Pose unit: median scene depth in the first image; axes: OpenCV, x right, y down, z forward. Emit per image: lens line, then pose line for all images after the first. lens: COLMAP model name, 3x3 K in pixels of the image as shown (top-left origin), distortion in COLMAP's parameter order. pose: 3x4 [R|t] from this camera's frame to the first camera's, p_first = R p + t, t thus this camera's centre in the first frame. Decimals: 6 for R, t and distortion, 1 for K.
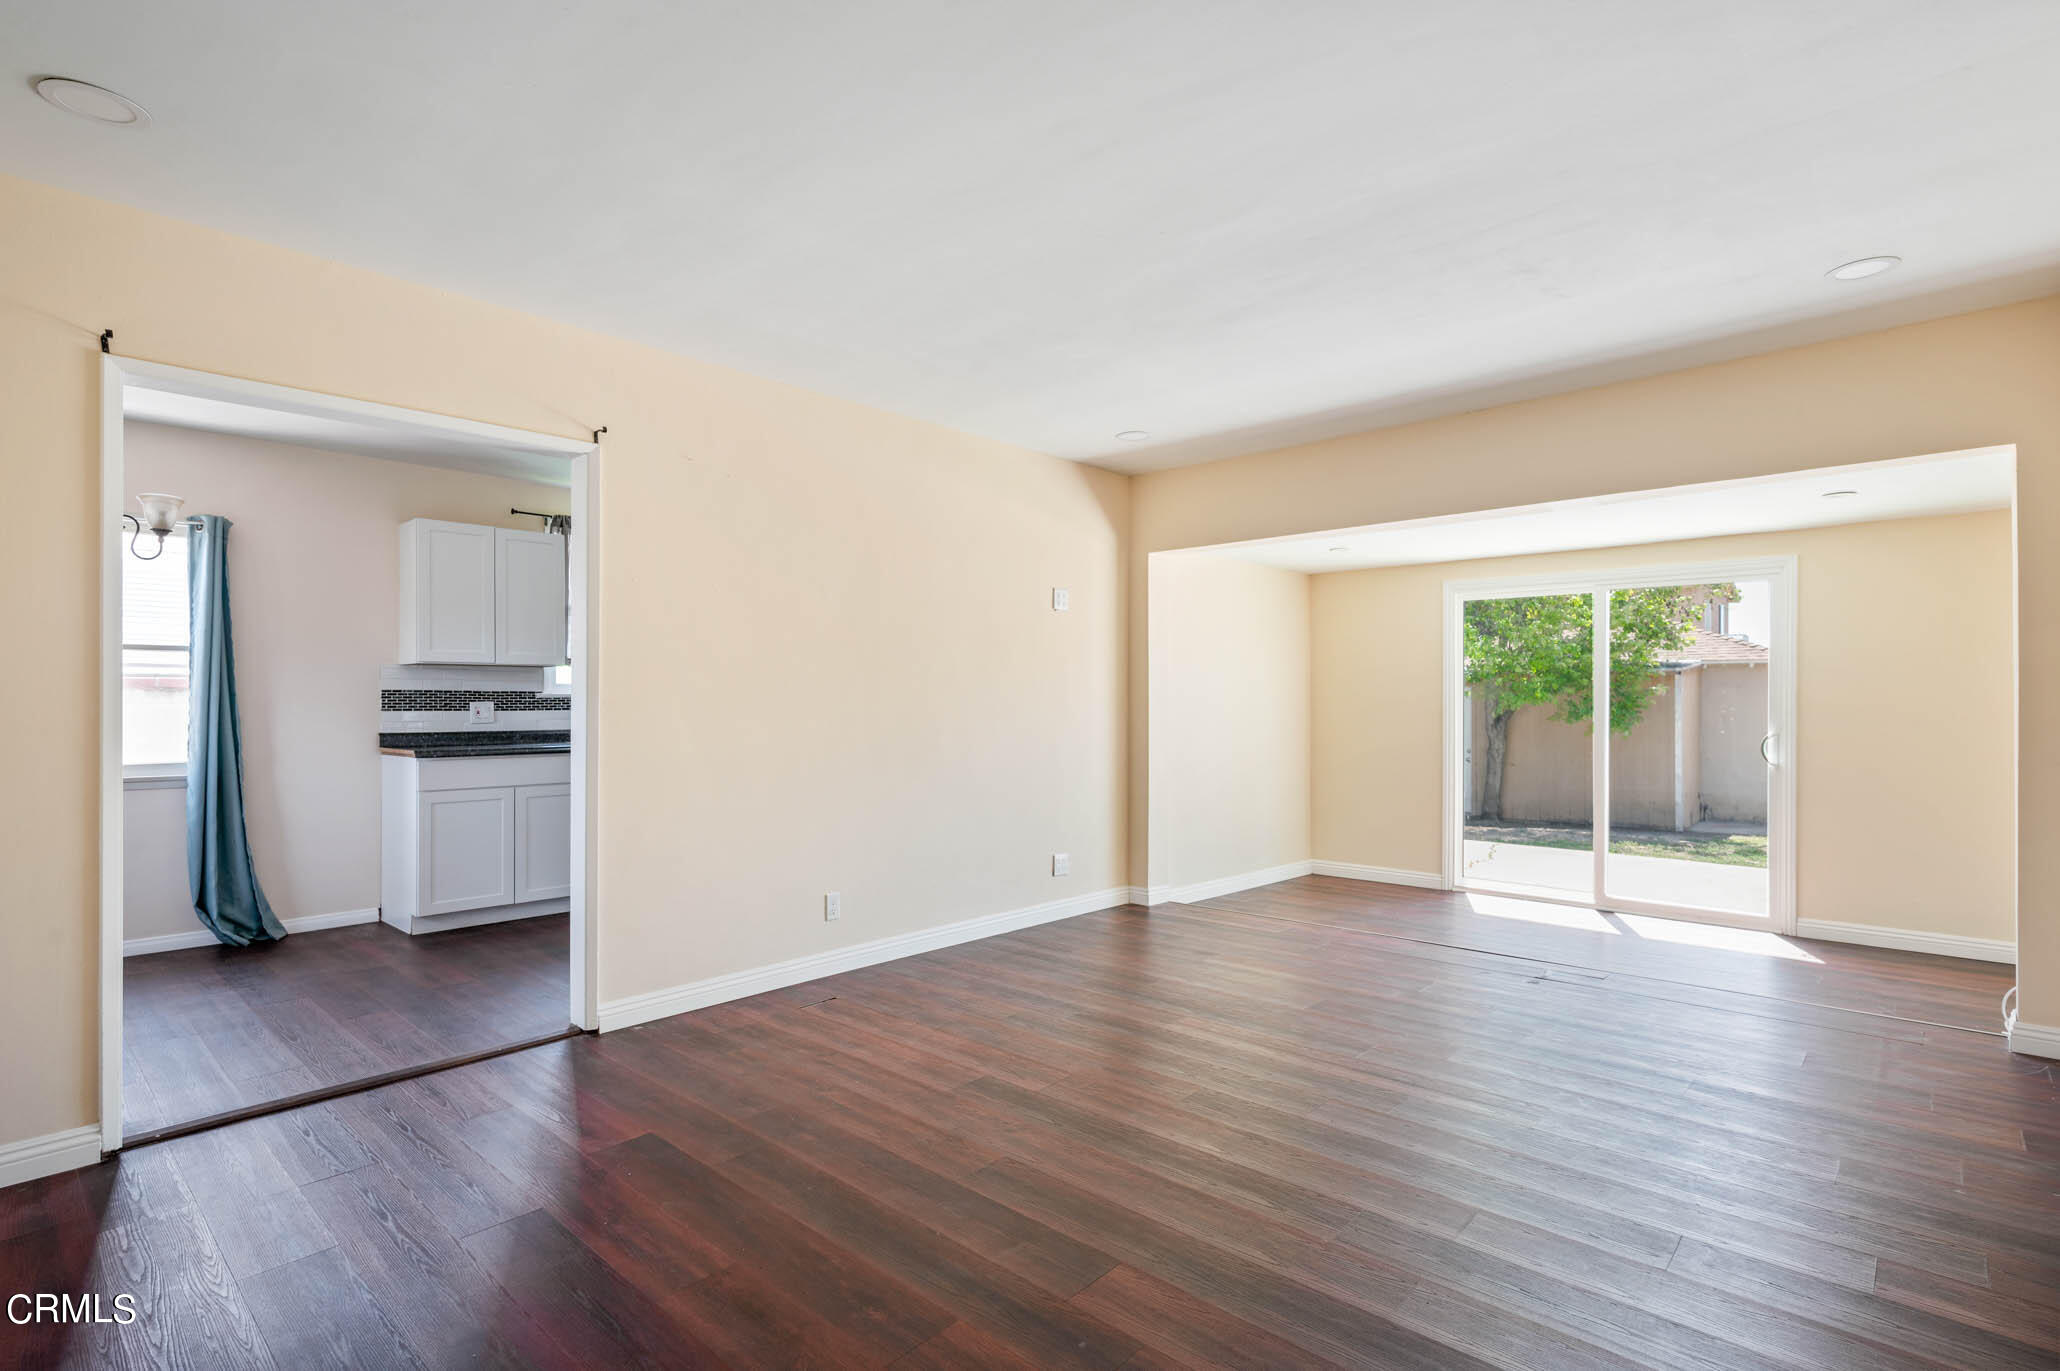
lens RADIAL K [[993.9, 0, 1025.6], [0, 993.9, 680.3], [0, 0, 1]] dist [-0.001563, -0.000101]
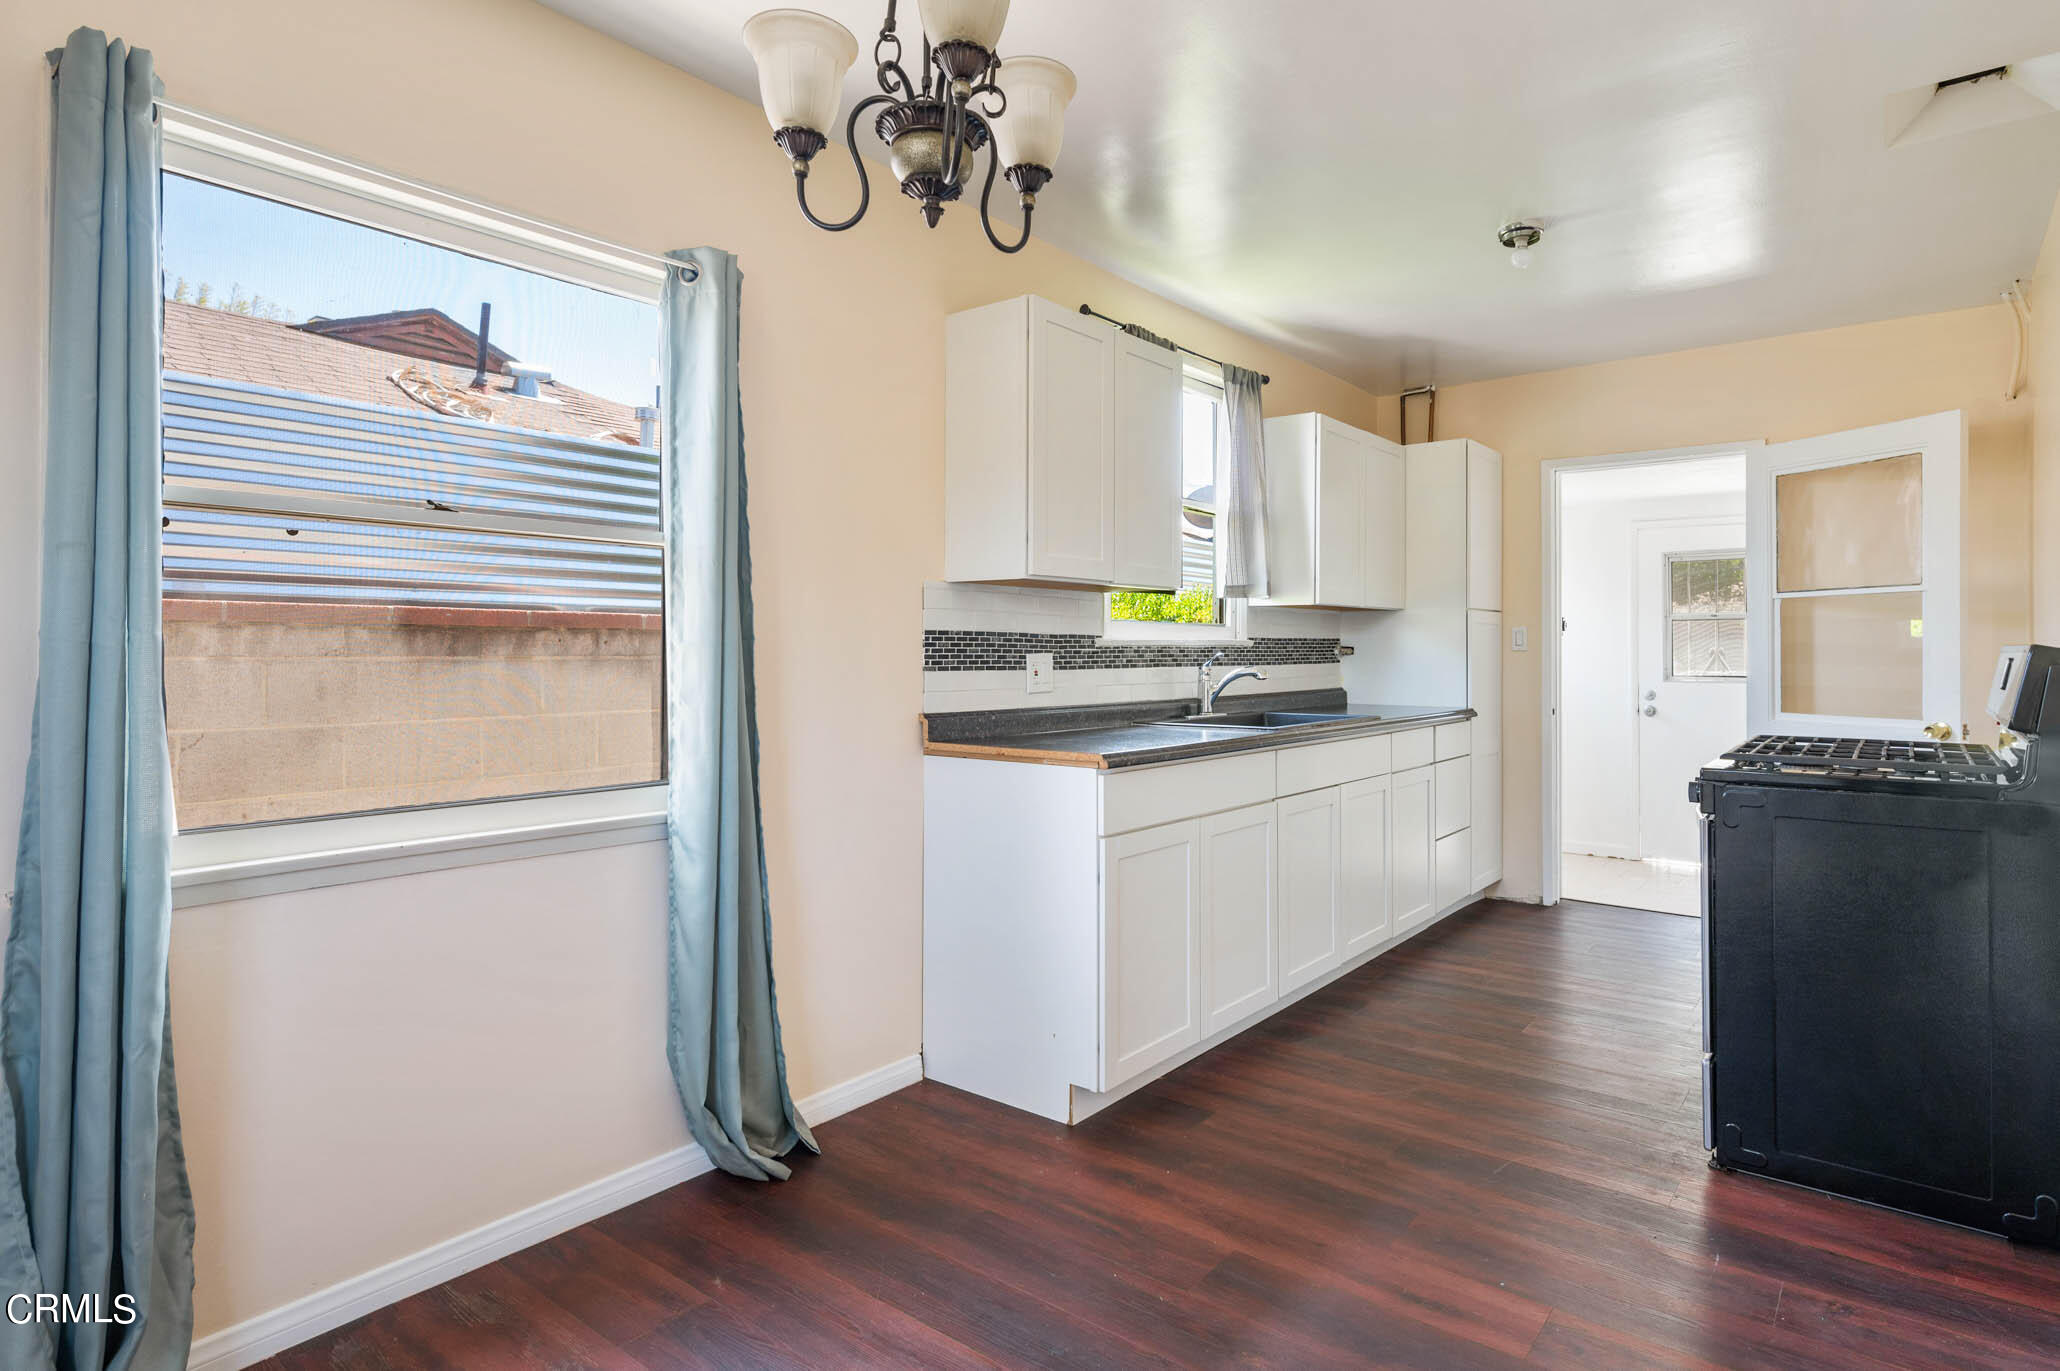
lens RADIAL K [[1082.7, 0, 1076.6], [0, 1082.7, 628.1], [0, 0, 1]] dist [0.002024, 0.000246]
pose [[0.995573, 0.003826, 0.093918, -0.620156], [-0.003835, 0.999993, -0.000090, 0.008064], [-0.093918, -0.000271, 0.995580, 0.427382]]
